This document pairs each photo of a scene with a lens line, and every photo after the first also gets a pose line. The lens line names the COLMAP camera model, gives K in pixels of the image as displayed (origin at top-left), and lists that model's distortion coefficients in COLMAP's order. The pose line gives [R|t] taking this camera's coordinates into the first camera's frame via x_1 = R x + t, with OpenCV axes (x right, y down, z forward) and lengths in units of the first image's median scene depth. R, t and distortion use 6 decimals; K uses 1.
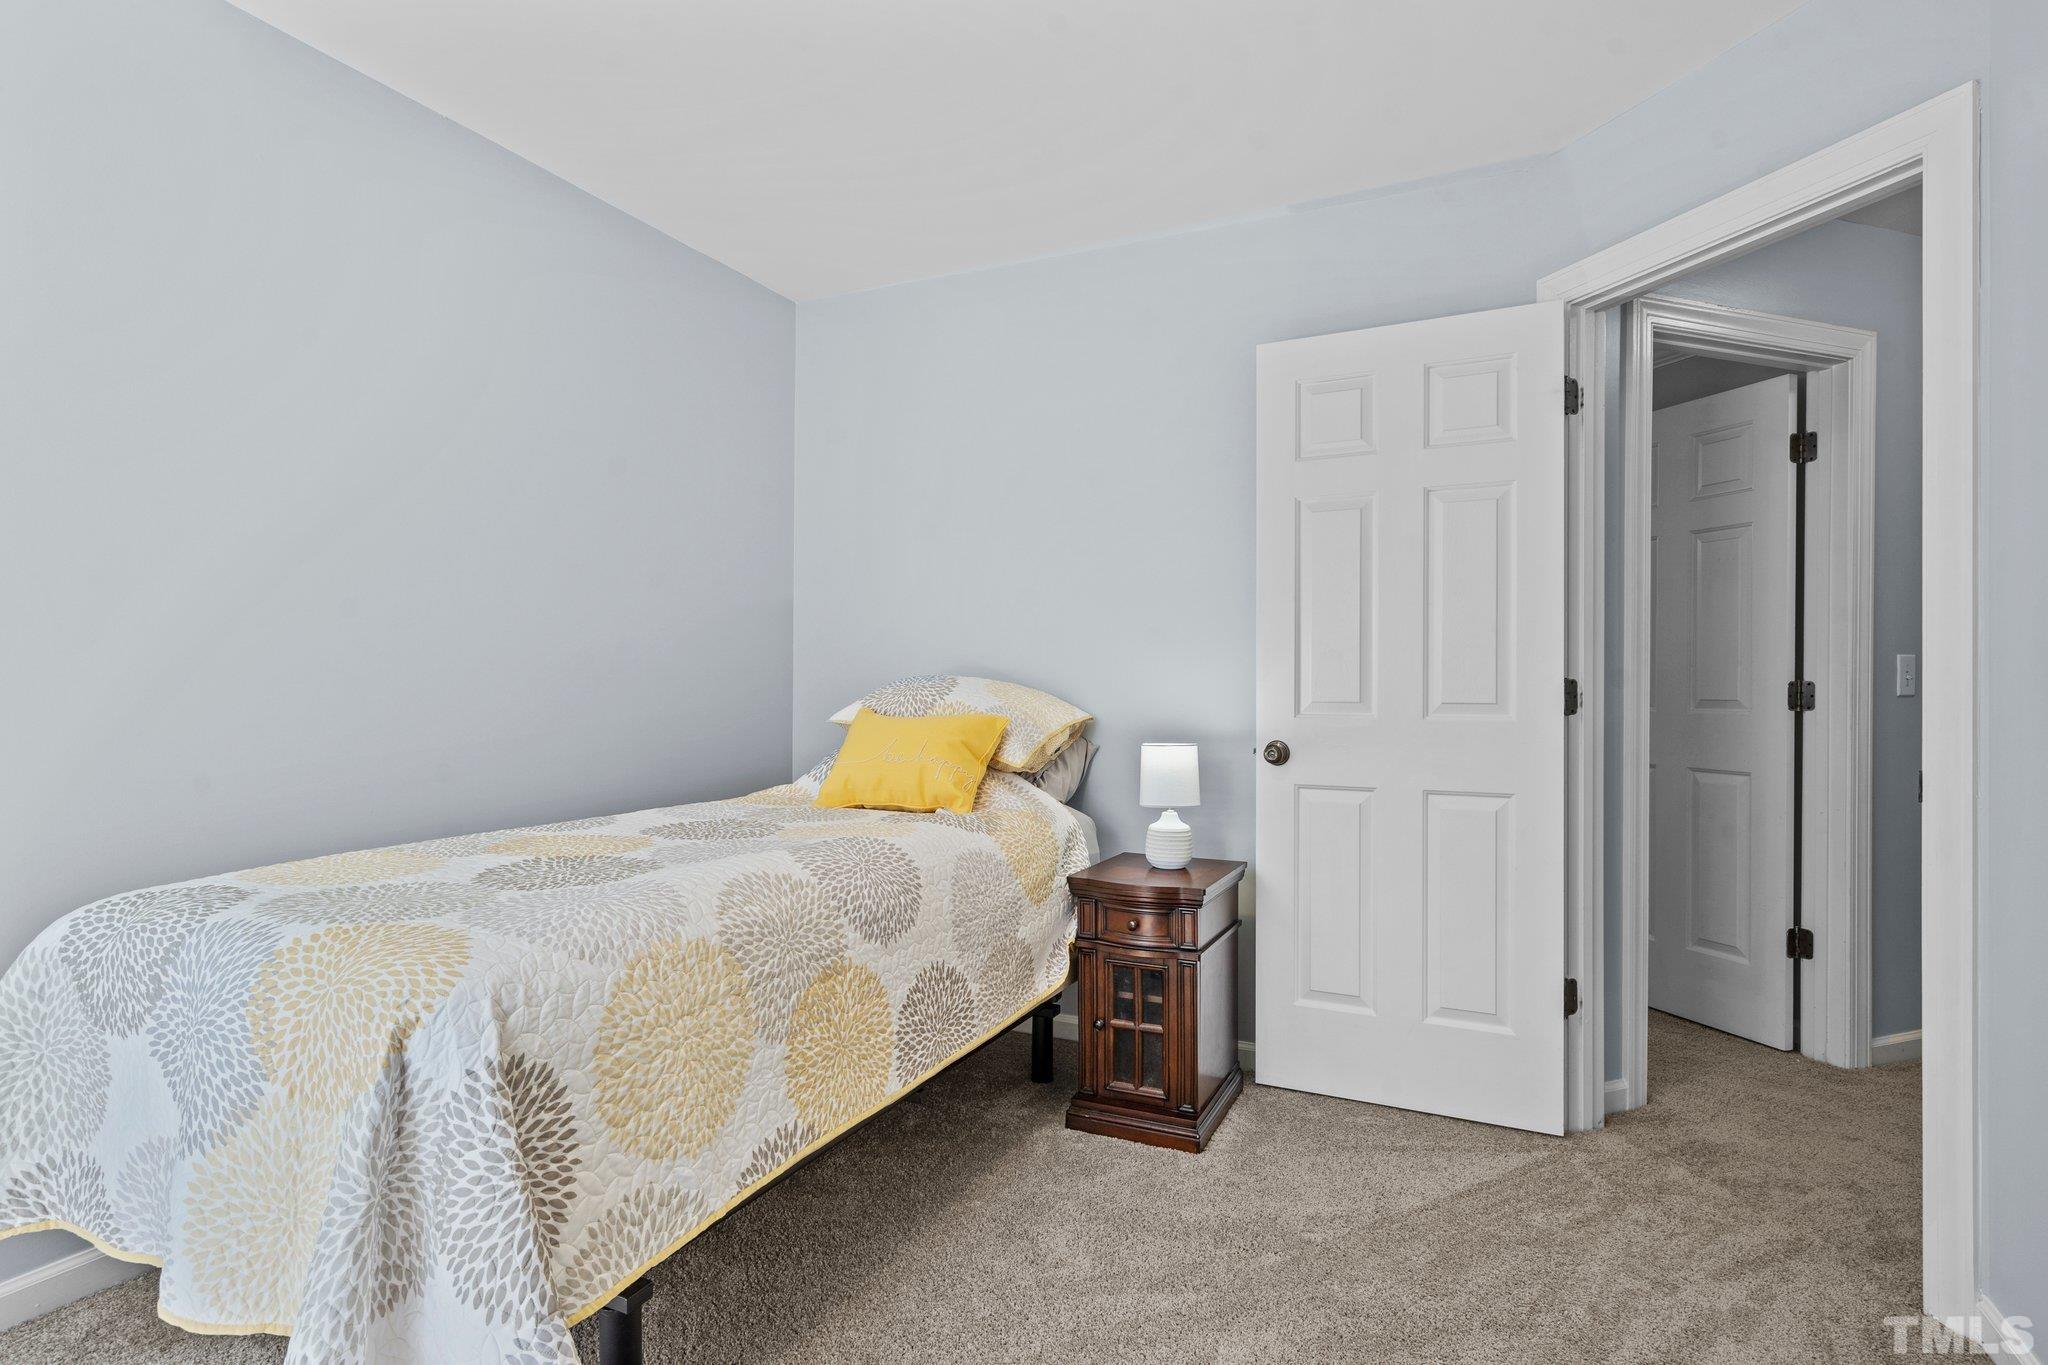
lens RADIAL K [[1068.8, 0, 1023.1], [0, 1068.8, 690.3], [0, 0, 1]] dist [-0.004040, -0.000304]
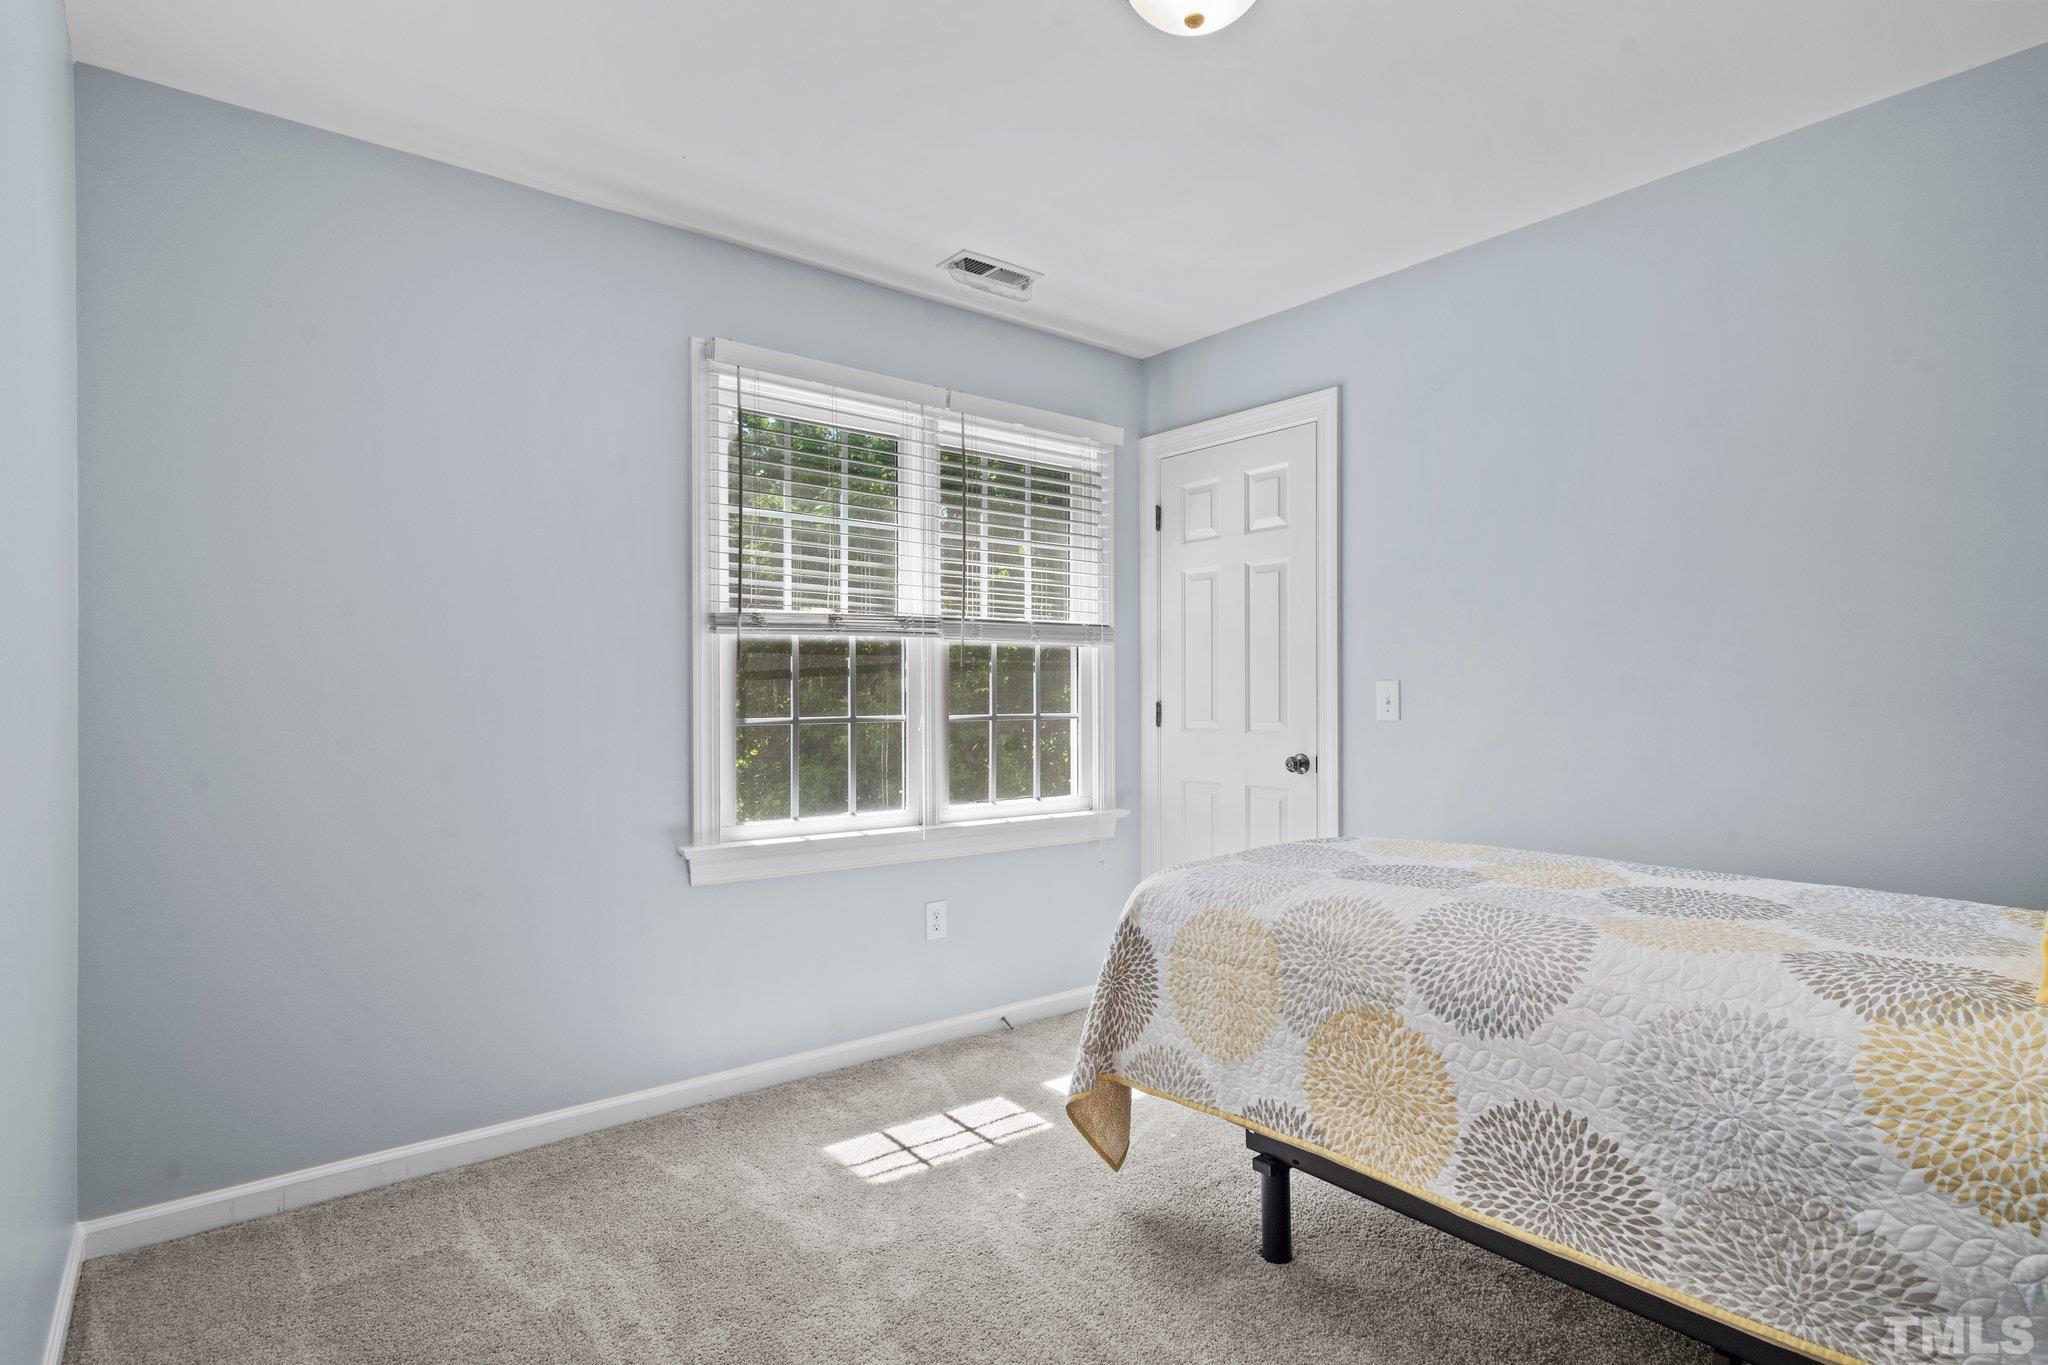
lens RADIAL K [[1068.8, 0, 1023.1], [0, 1068.8, 687.4], [0, 0, 1]] dist [-0.004040, -0.000304]
pose [[-0.453495, 0.001376, -0.891258, 0.872967], [0.003293, 0.999995, -0.000131, -0.047357], [0.891253, -0.002994, -0.453497, 1.162369]]
